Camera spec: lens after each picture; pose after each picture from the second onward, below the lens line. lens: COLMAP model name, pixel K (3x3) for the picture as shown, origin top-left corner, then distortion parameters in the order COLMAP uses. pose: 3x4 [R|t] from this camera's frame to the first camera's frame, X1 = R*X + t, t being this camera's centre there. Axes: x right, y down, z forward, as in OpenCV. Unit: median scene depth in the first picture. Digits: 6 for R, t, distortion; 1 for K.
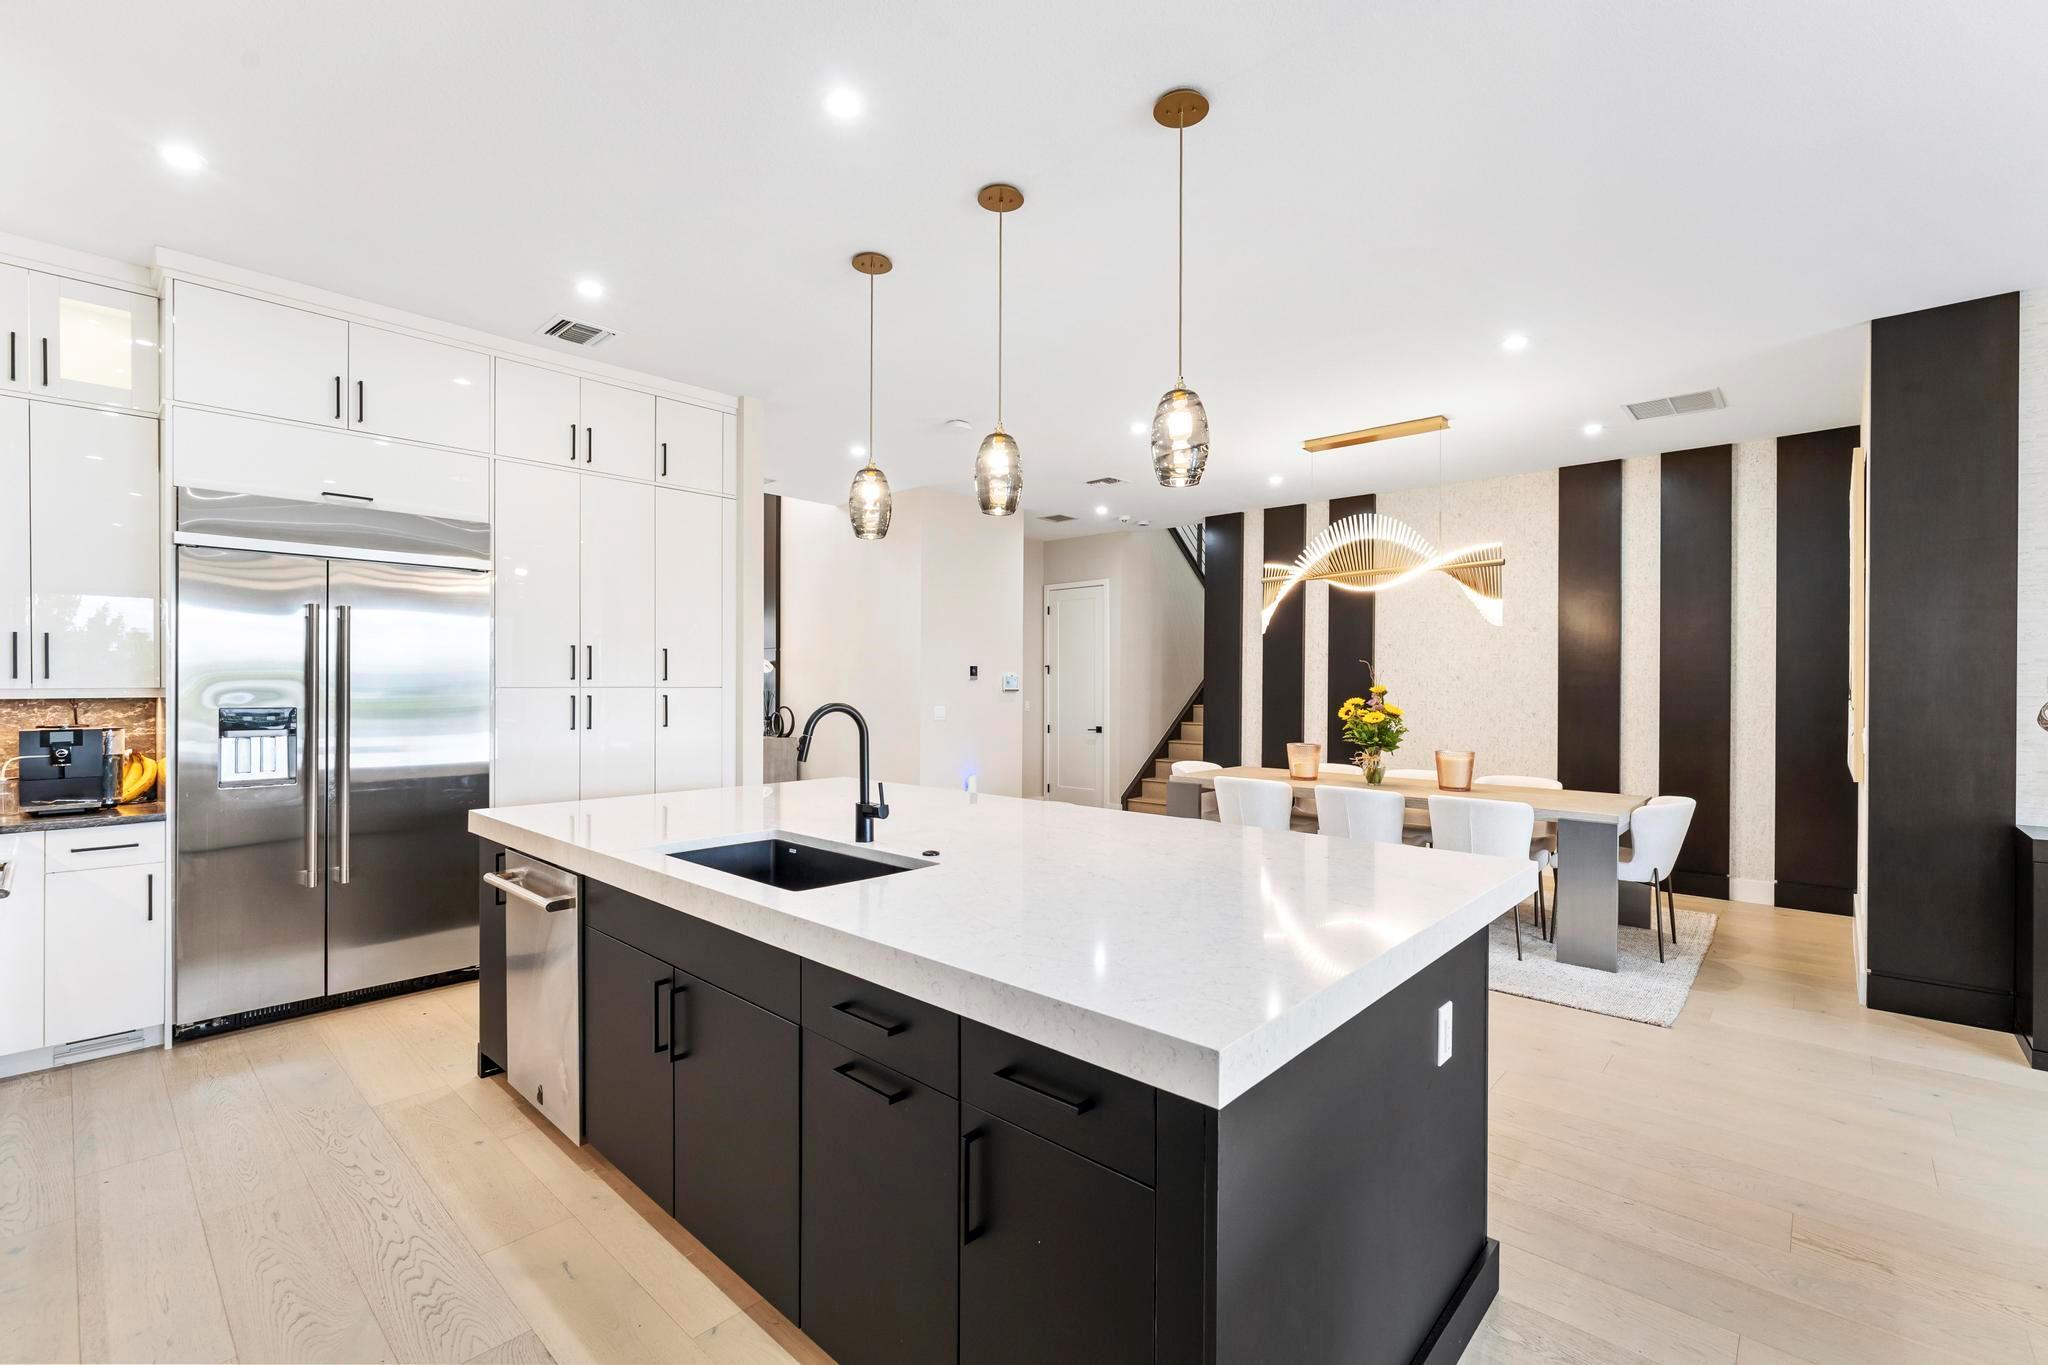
lens RADIAL K [[882.0, 0, 1031.2], [0, 882.0, 694.4], [0, 0, 1]] dist [-0.001911, -0.000875]
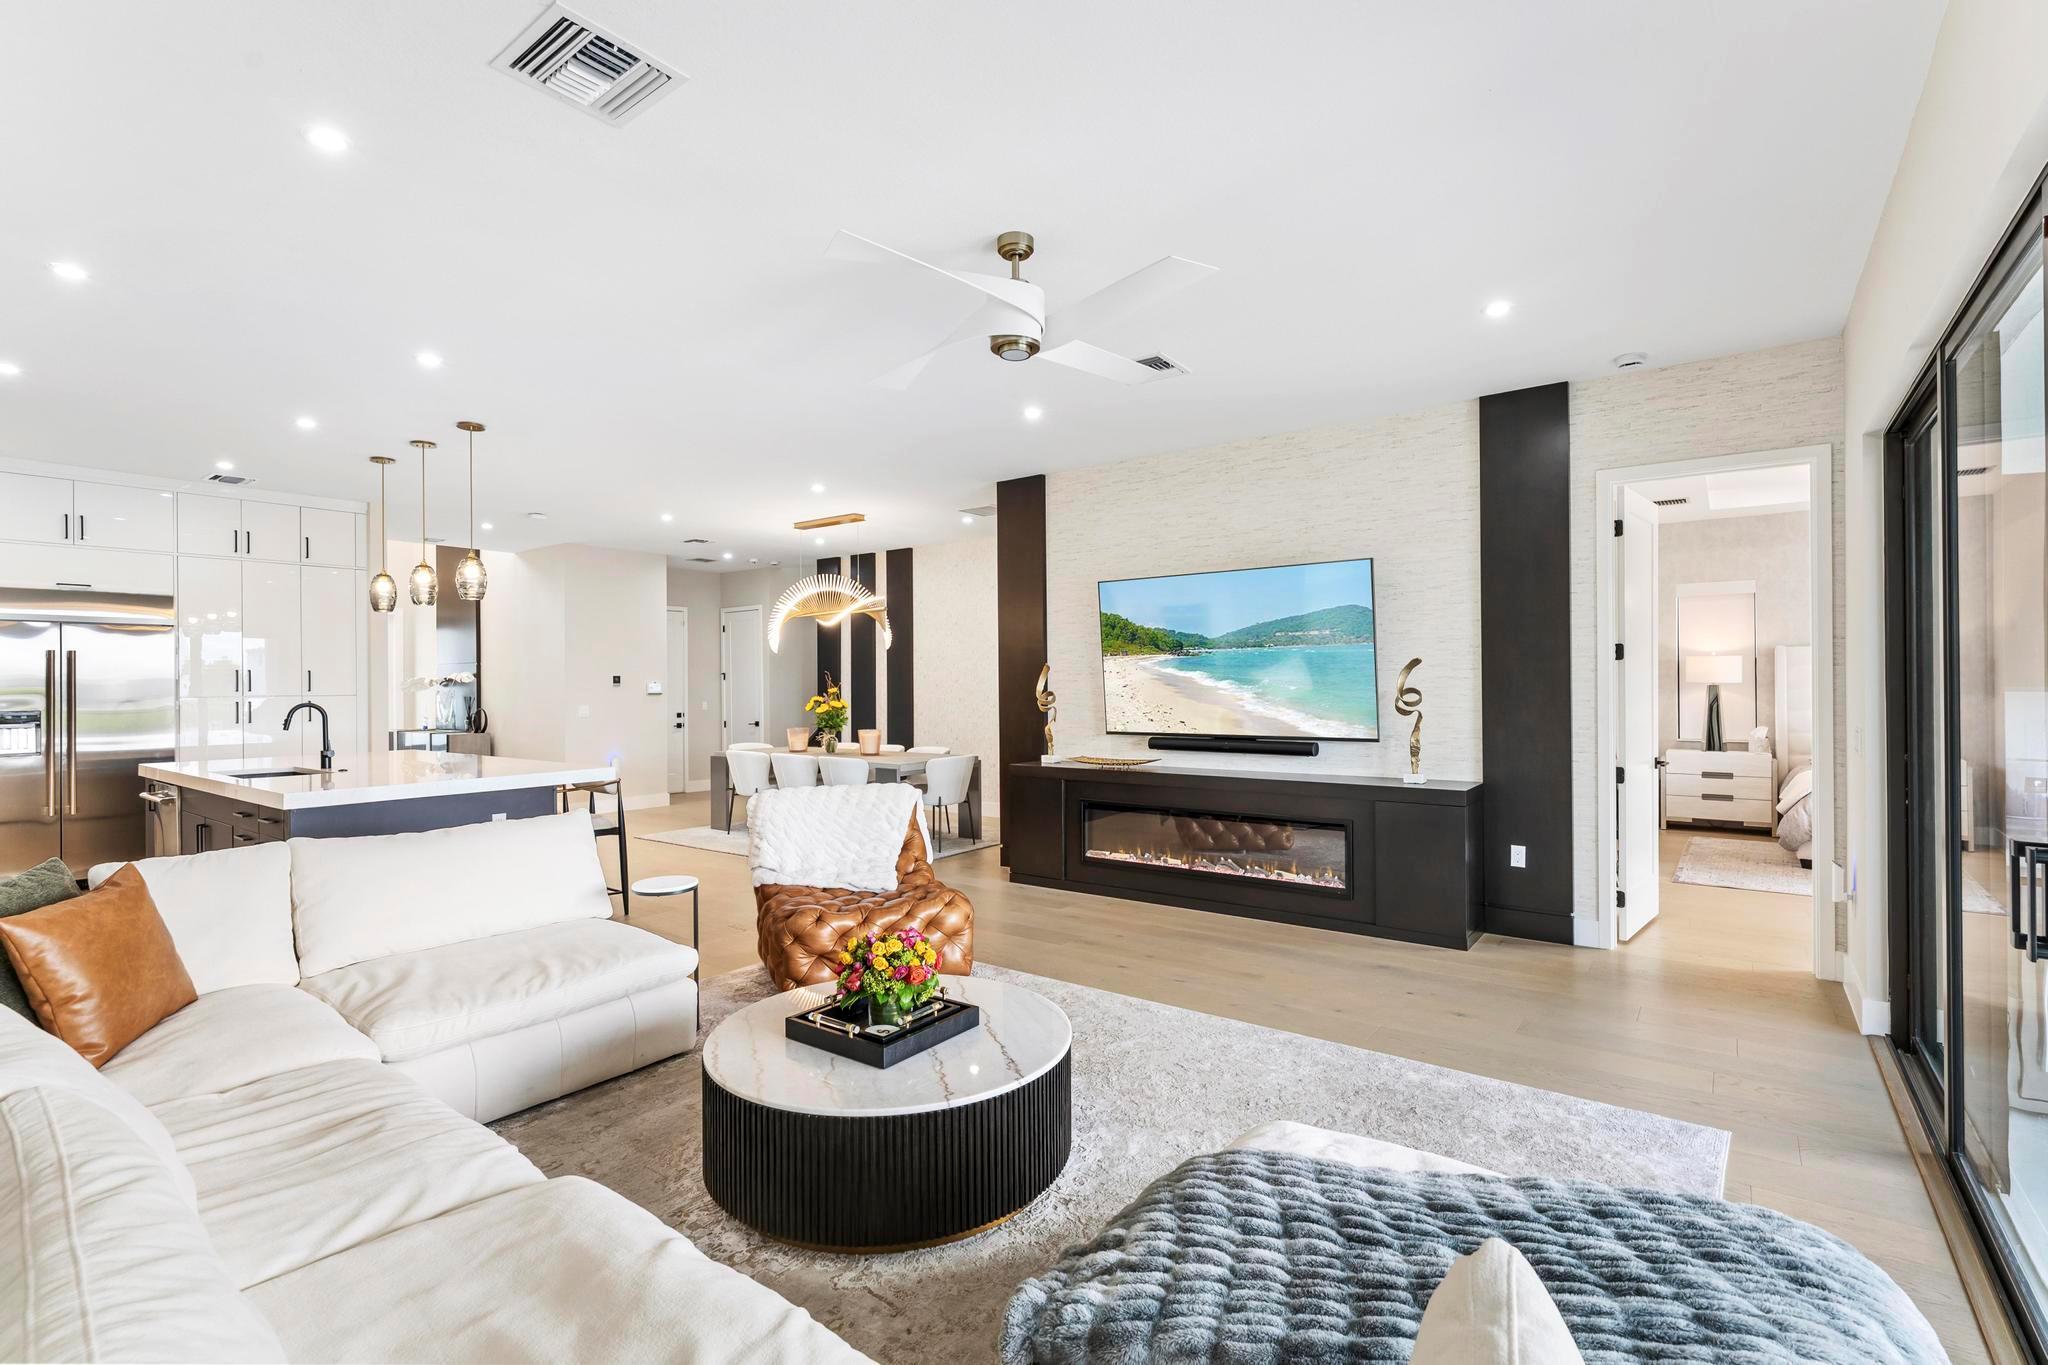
lens RADIAL K [[929.0, 0, 1027.8], [0, 929.0, 687.7], [0, 0, 1]] dist [-0.002186, 0.000213]
pose [[0.995542, -0.013130, 0.093397, 0.847436], [0.013899, 0.999875, -0.007587, 0.009969], [-0.093286, 0.008852, 0.995600, -0.906318]]
